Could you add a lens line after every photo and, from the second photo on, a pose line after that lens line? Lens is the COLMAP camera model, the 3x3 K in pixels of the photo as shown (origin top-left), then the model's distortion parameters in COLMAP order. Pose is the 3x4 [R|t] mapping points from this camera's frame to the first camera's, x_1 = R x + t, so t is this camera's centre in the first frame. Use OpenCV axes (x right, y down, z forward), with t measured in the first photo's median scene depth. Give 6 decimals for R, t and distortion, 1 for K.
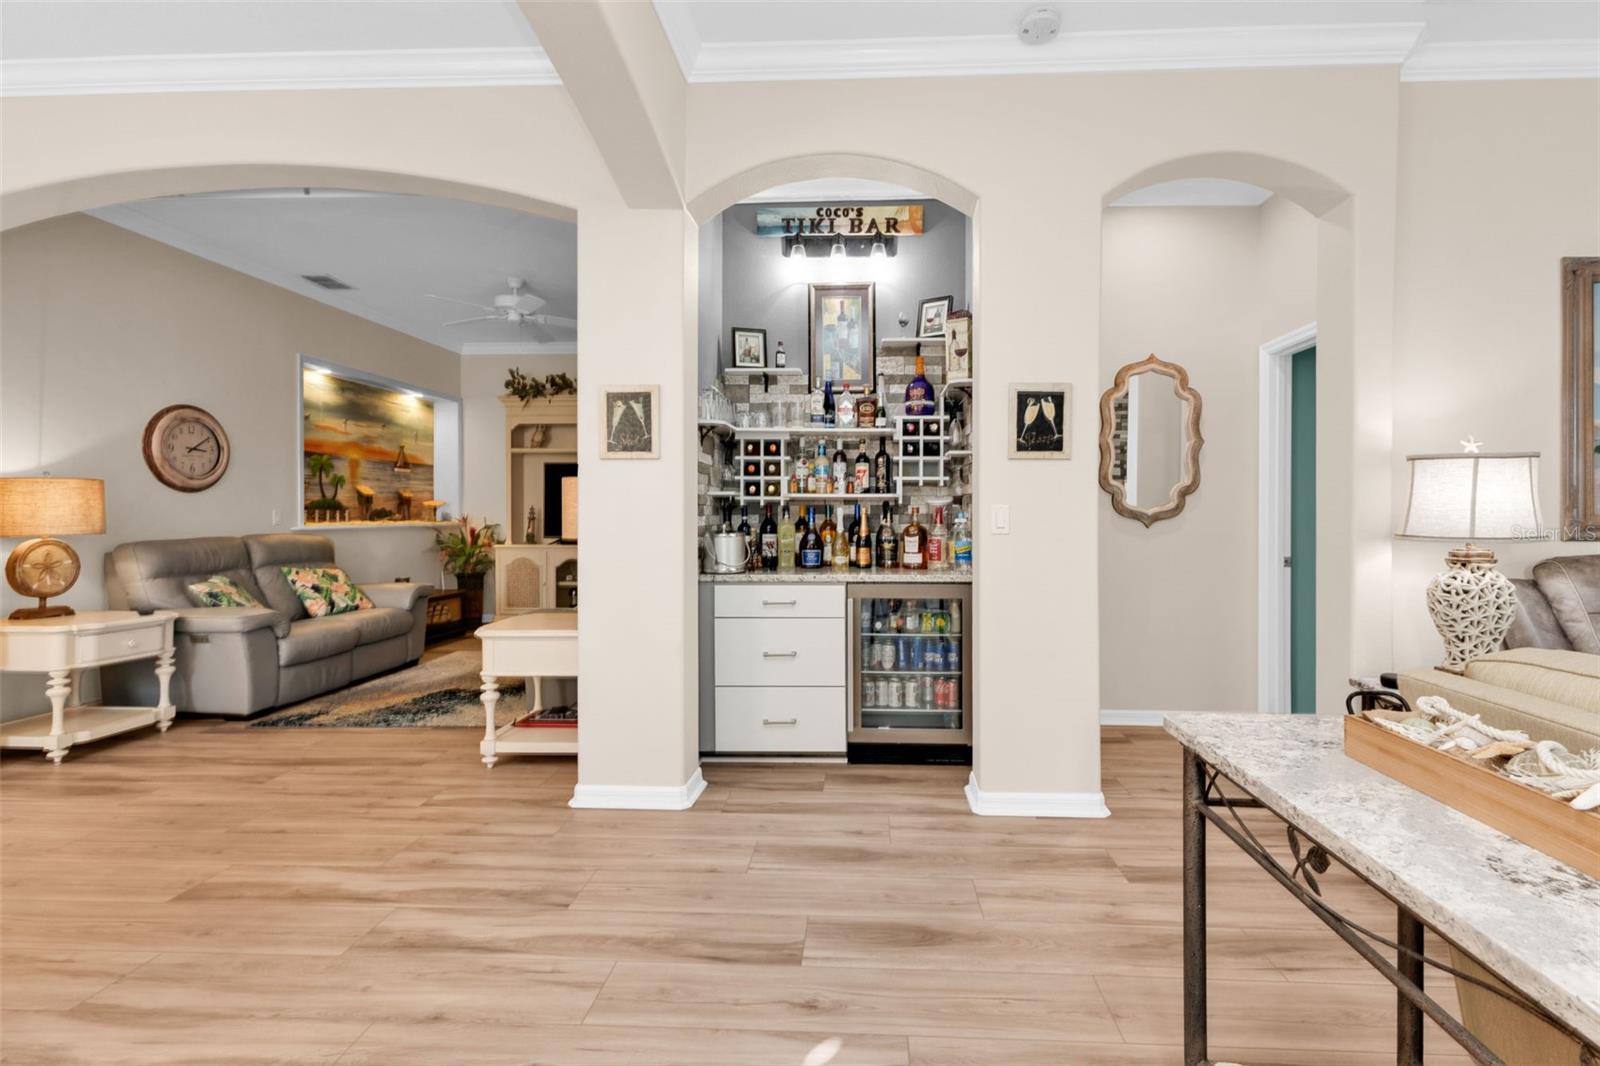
lens RADIAL K [[727.2, 0, 839.3], [0, 727.2, 514.4], [0, 0, 1]] dist [0.005462, -0.000106]
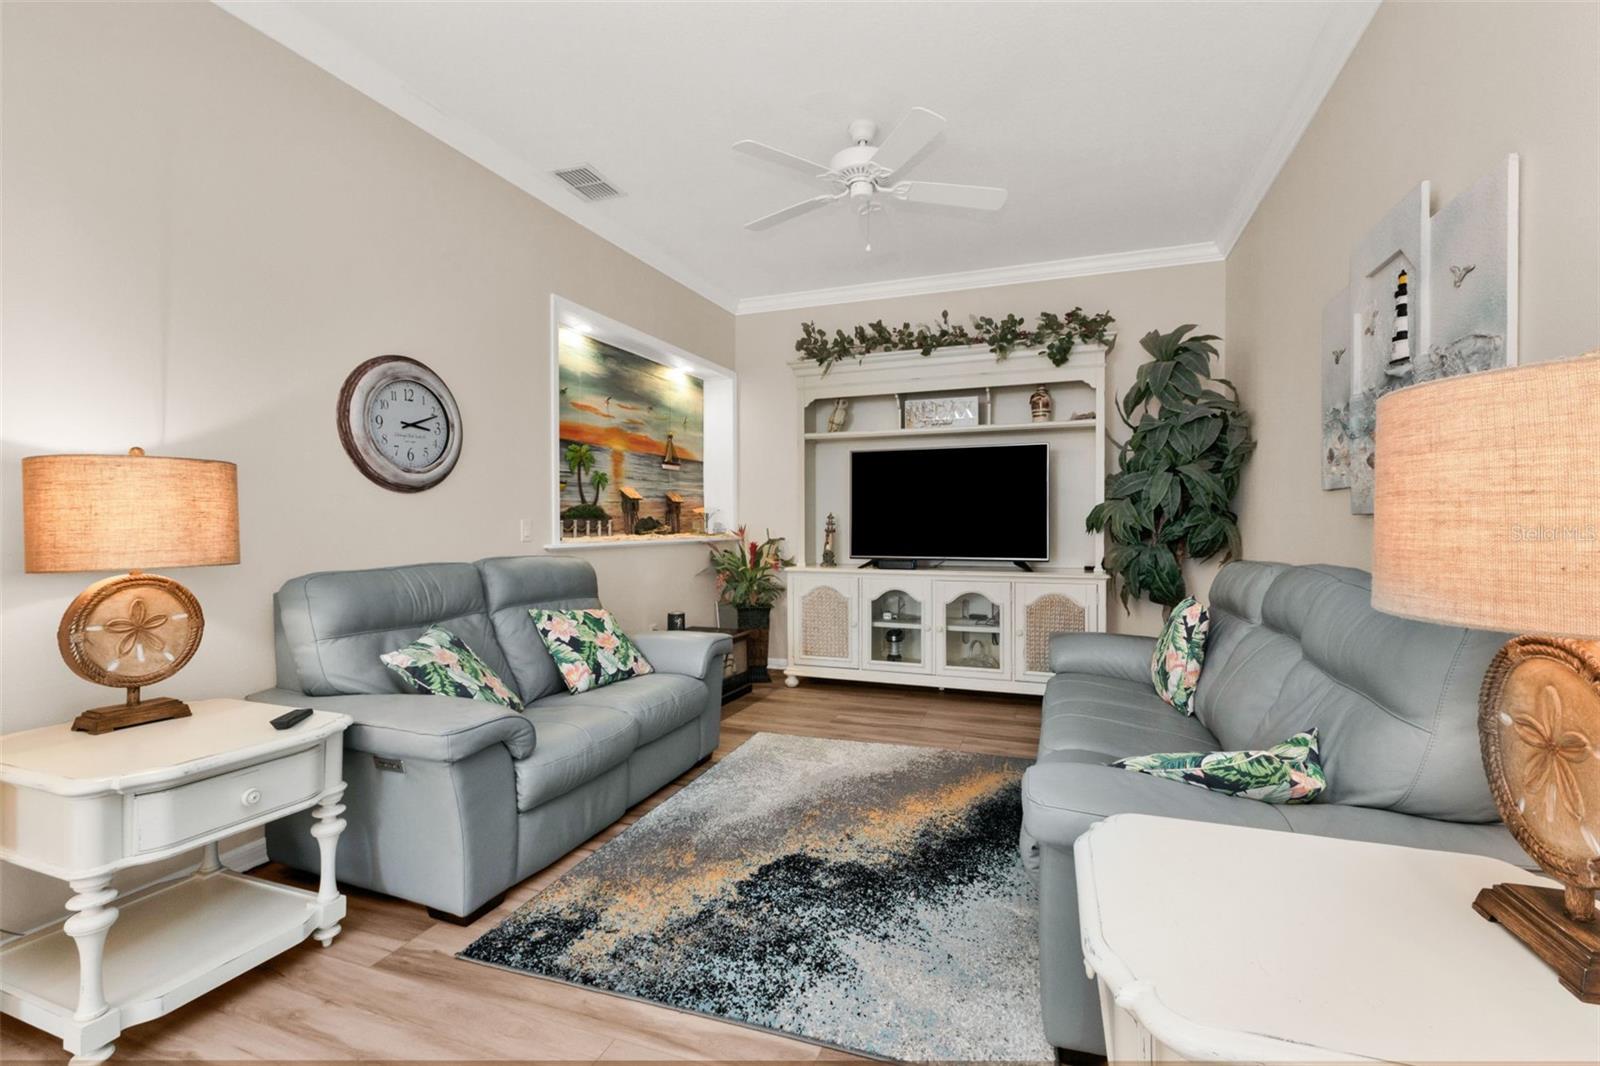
lens RADIAL K [[695.0, 0, 806.7], [0, 695.0, 526.3], [0, 0, 1]] dist [0.007065, -0.000408]
pose [[0.955976, -0.001733, -0.293441, -0.338322], [0.002807, 0.999991, 0.003241, -0.001123], [0.293432, -0.003922, 0.955972, 0.468539]]
